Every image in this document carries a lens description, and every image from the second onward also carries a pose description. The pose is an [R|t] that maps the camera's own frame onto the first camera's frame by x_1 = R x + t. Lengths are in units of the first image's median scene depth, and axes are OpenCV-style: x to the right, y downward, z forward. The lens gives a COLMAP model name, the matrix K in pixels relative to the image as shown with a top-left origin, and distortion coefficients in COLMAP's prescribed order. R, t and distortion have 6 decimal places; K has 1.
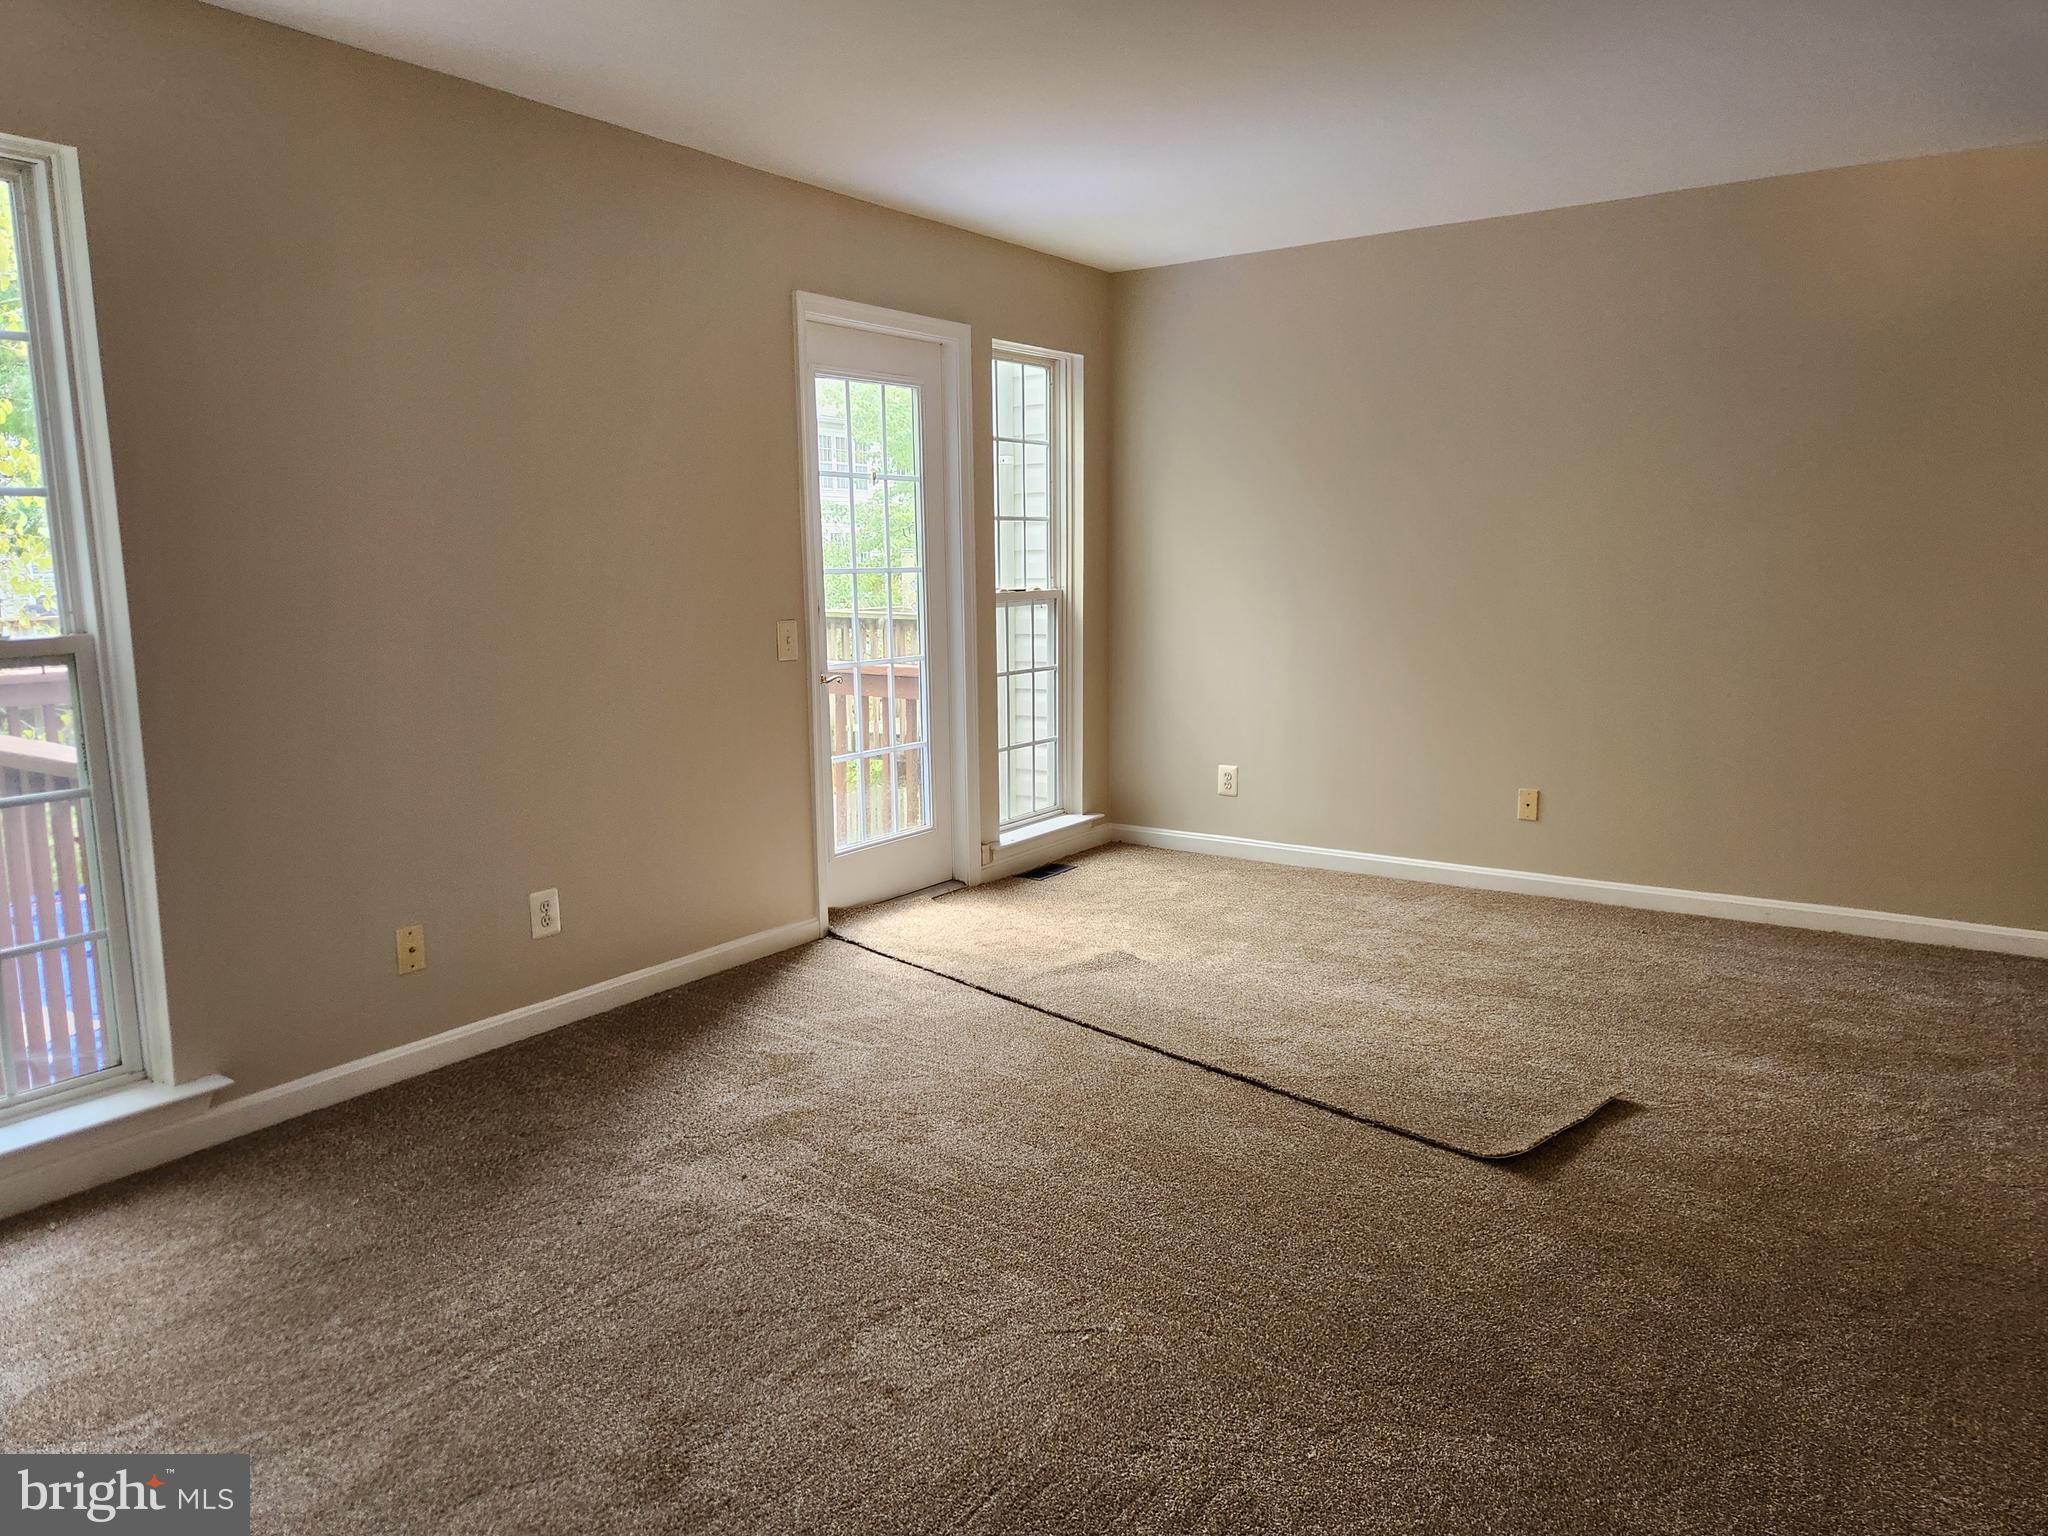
lens RADIAL K [[1434.8, 0, 1011.8], [0, 1434.8, 784.0], [0, 0, 1]] dist [0.059262, -0.053271]
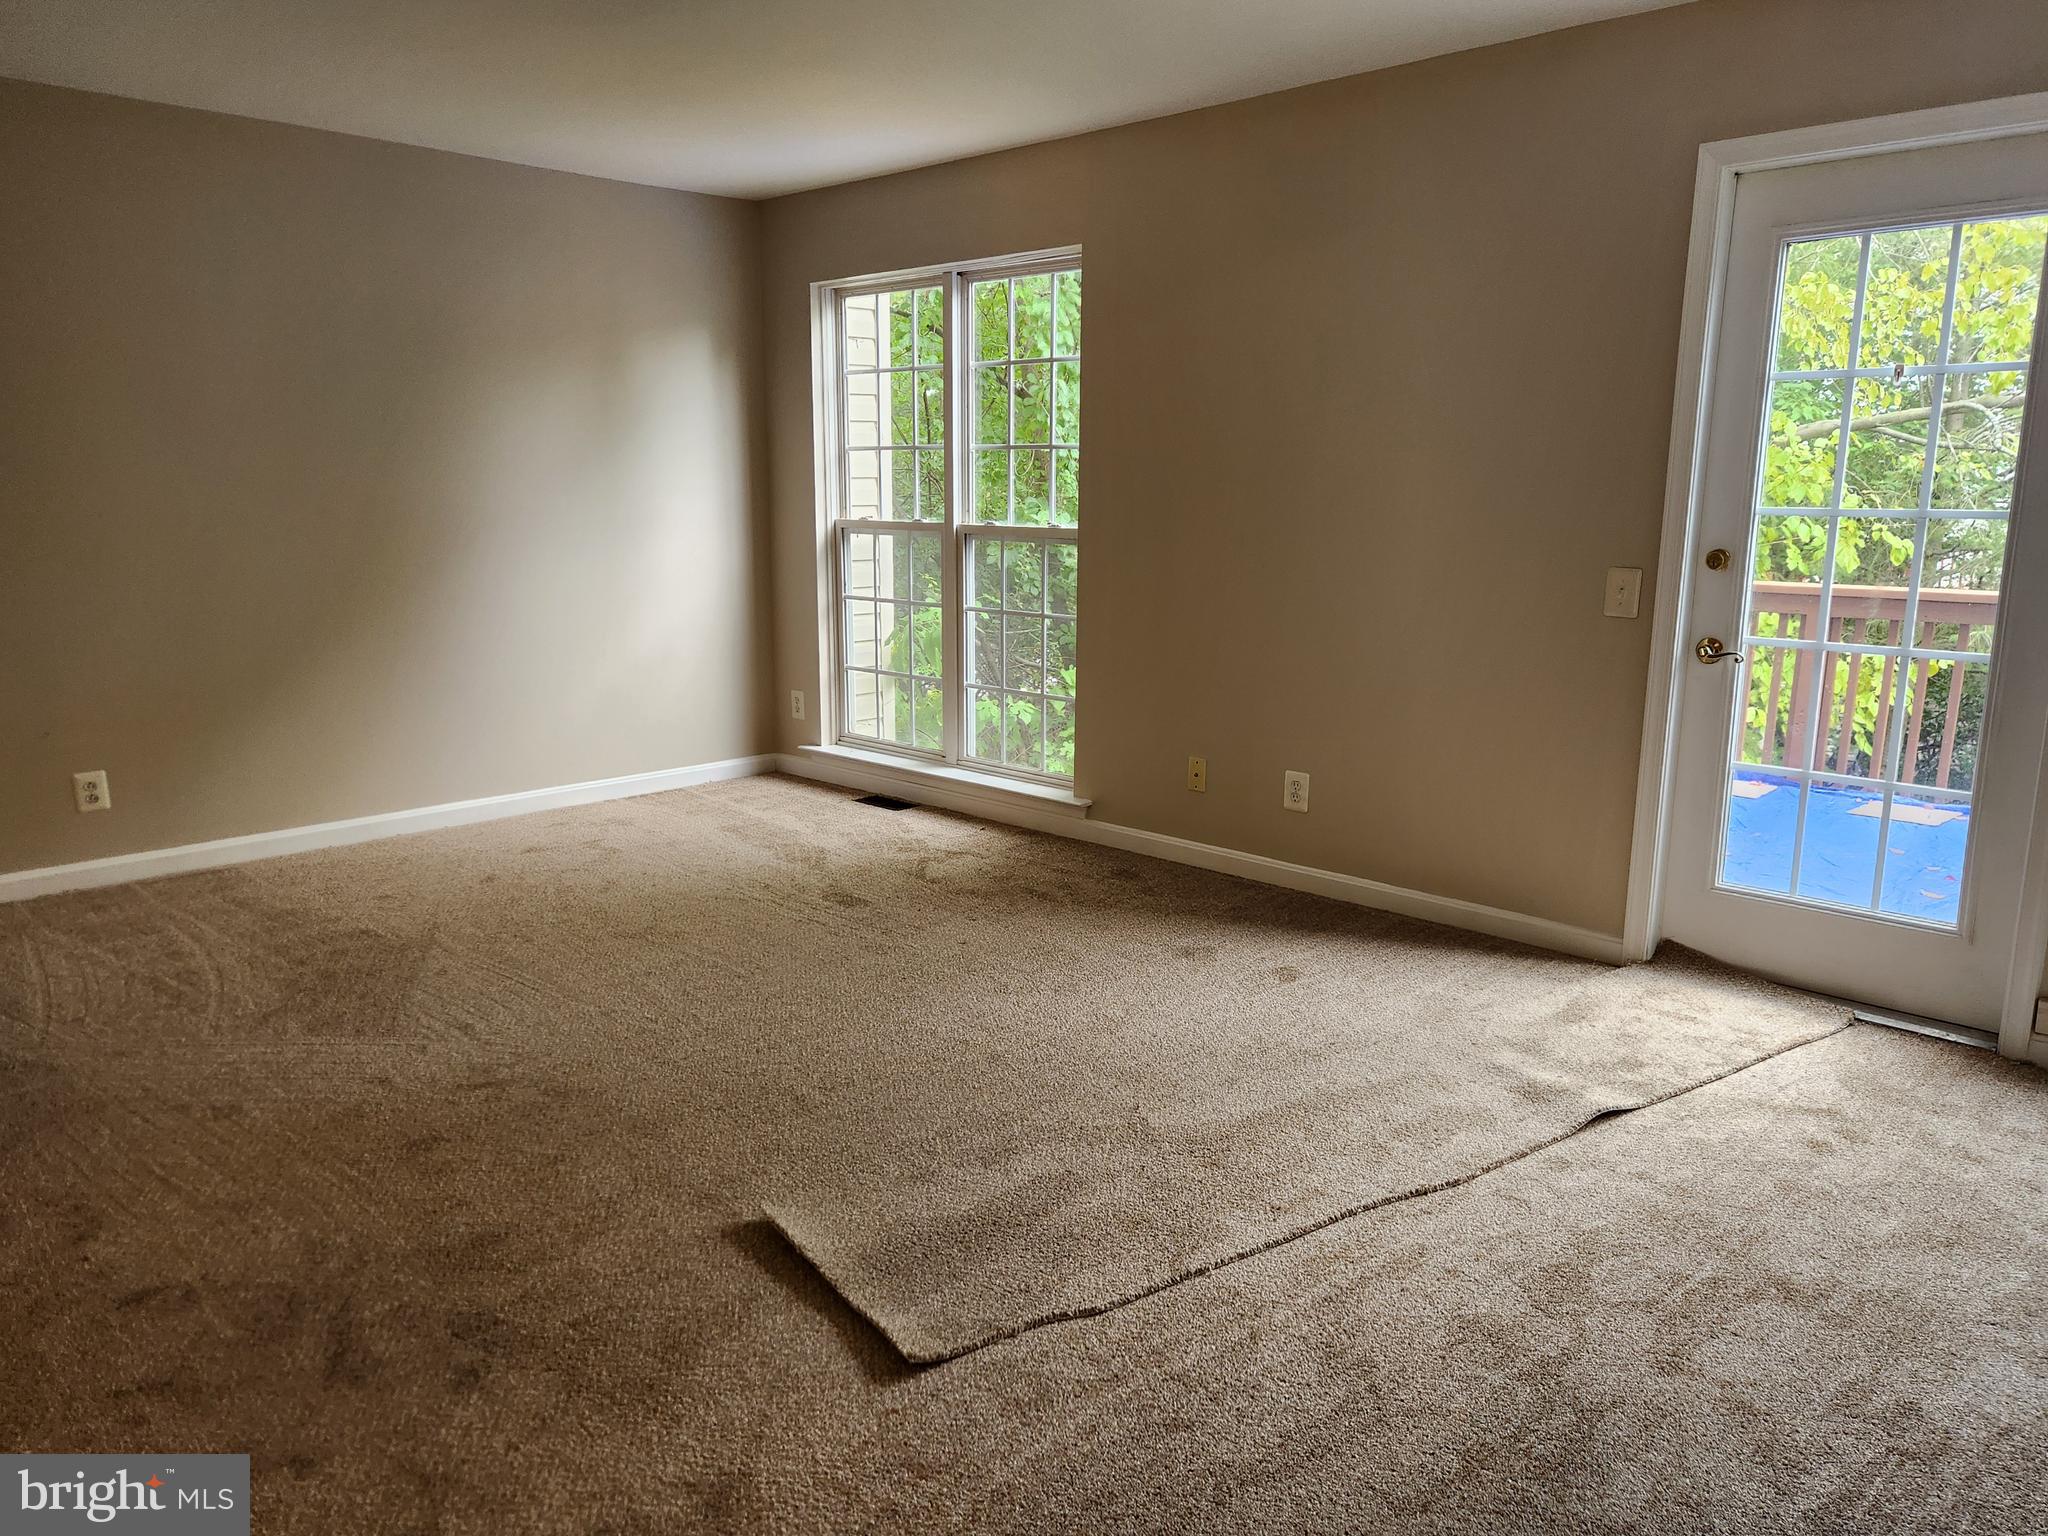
lens RADIAL K [[1434.8, 0, 1023.2], [0, 1434.8, 754.1], [0, 0, 1]] dist [0.059262, -0.053271]
pose [[-0.187738, 0.192889, -0.963093, 0.835018], [-0.155583, 0.962309, 0.223060, -0.164704], [0.969819, 0.191718, -0.150651, 0.941052]]
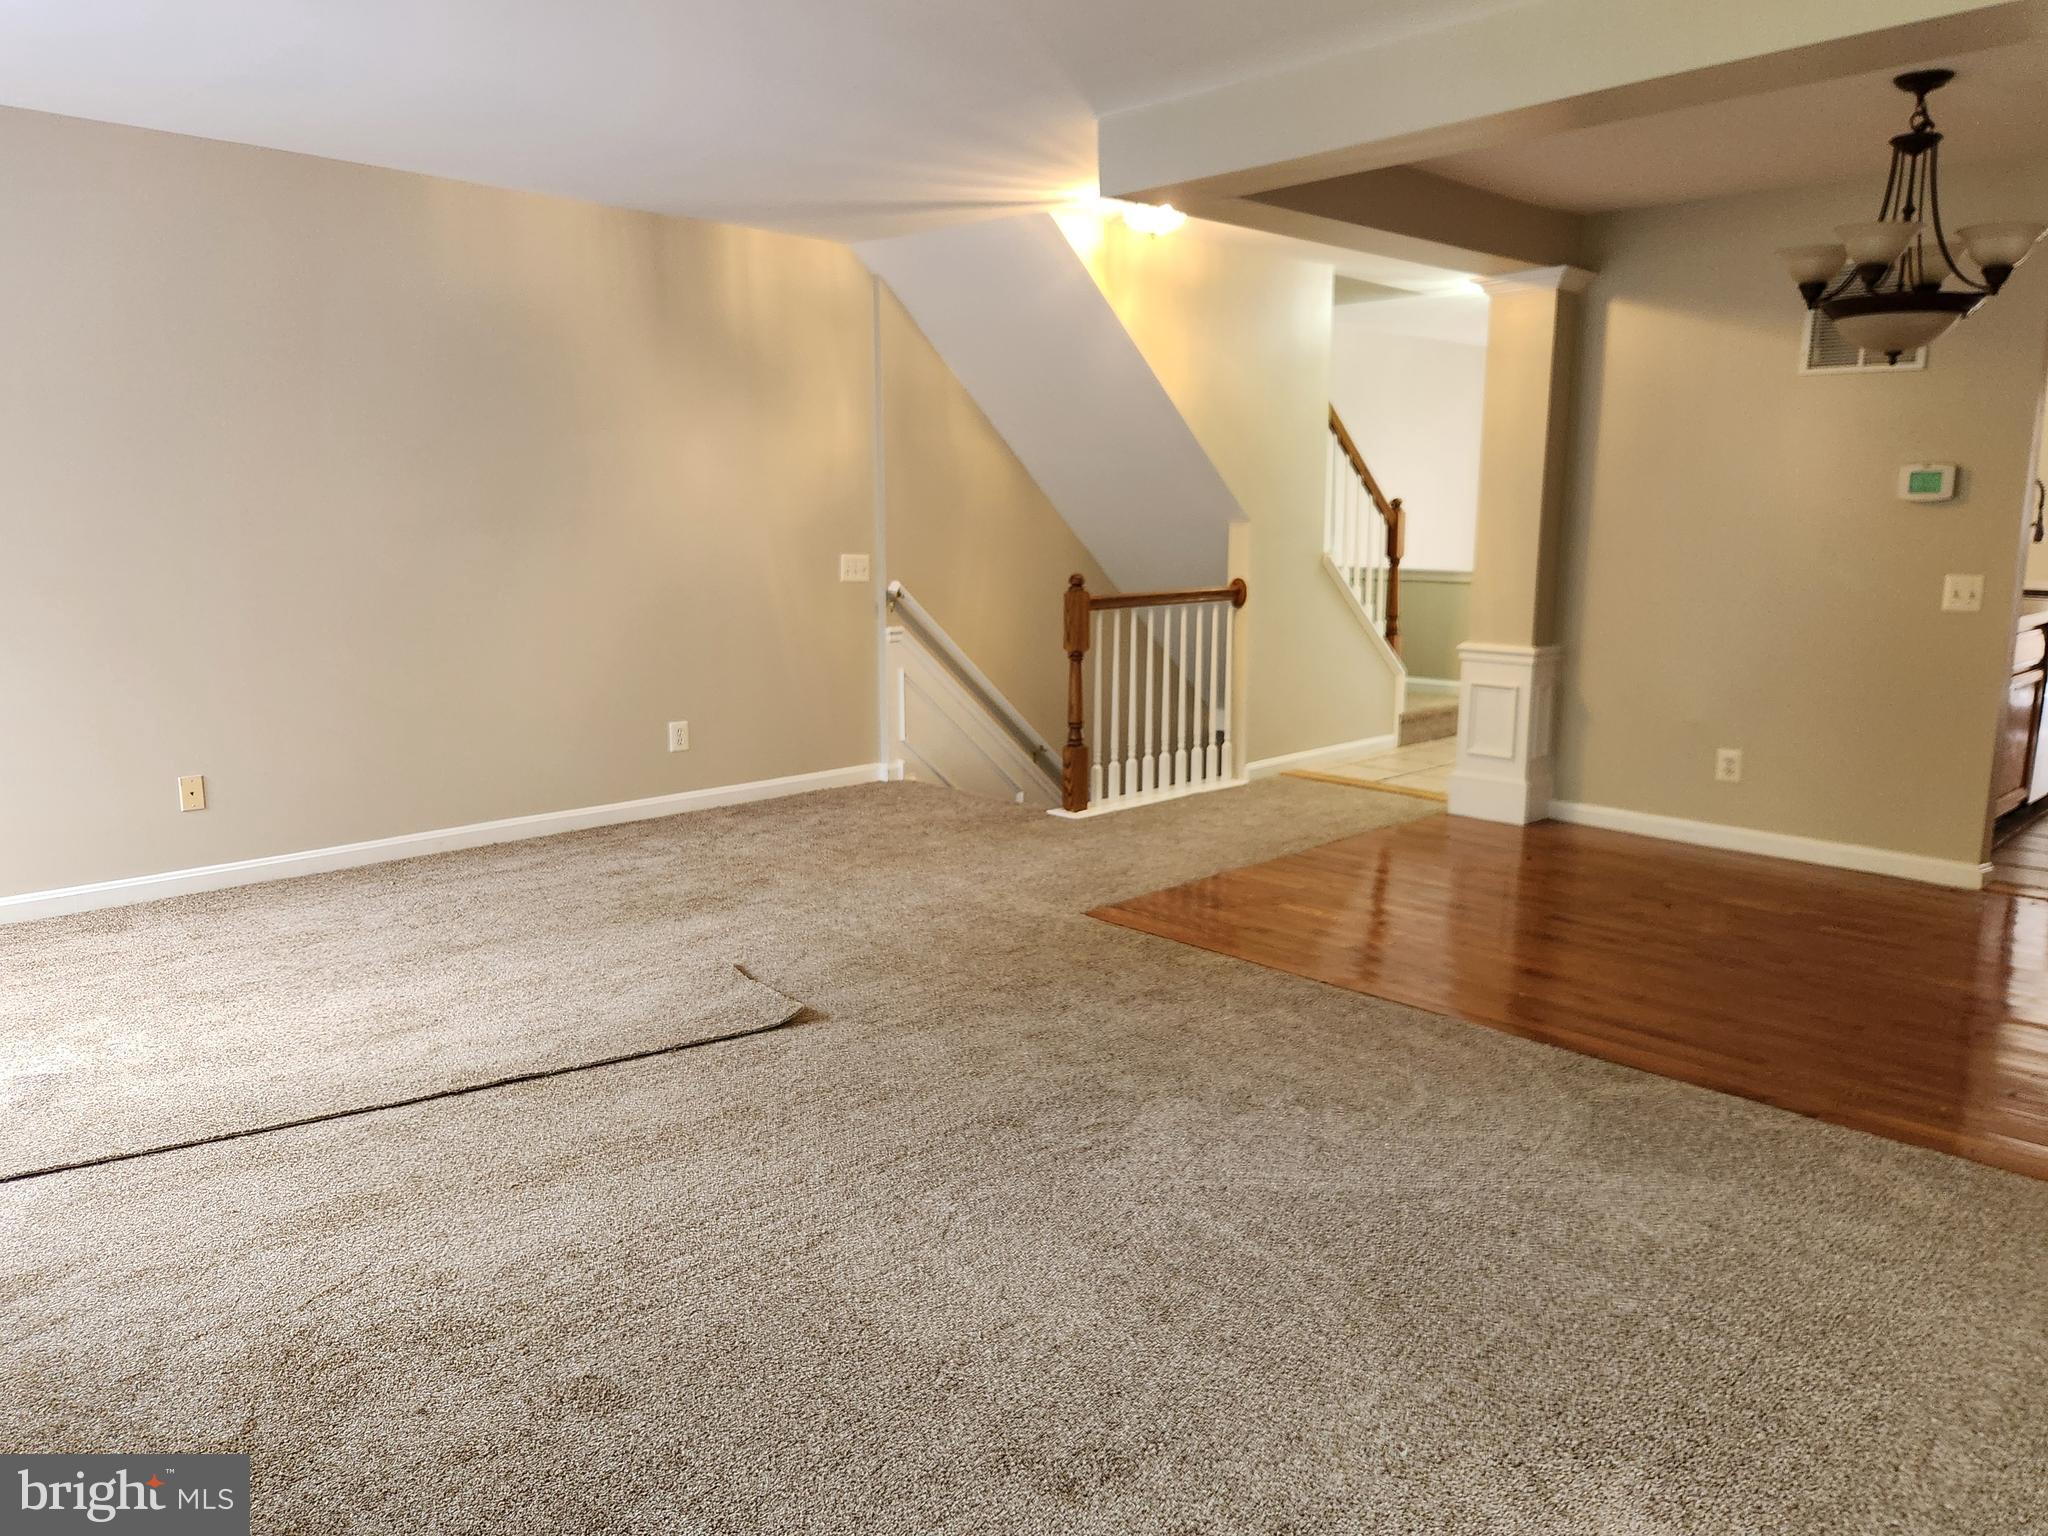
lens RADIAL K [[1434.8, 0, 1065.5], [0, 1434.8, 775.8], [0, 0, 1]] dist [0.059262, -0.053271]
pose [[0.172936, -0.171716, 0.969849, -0.606495], [0.155096, 0.977148, 0.145352, -0.062267], [-0.972645, 0.125283, 0.195617, 0.421549]]
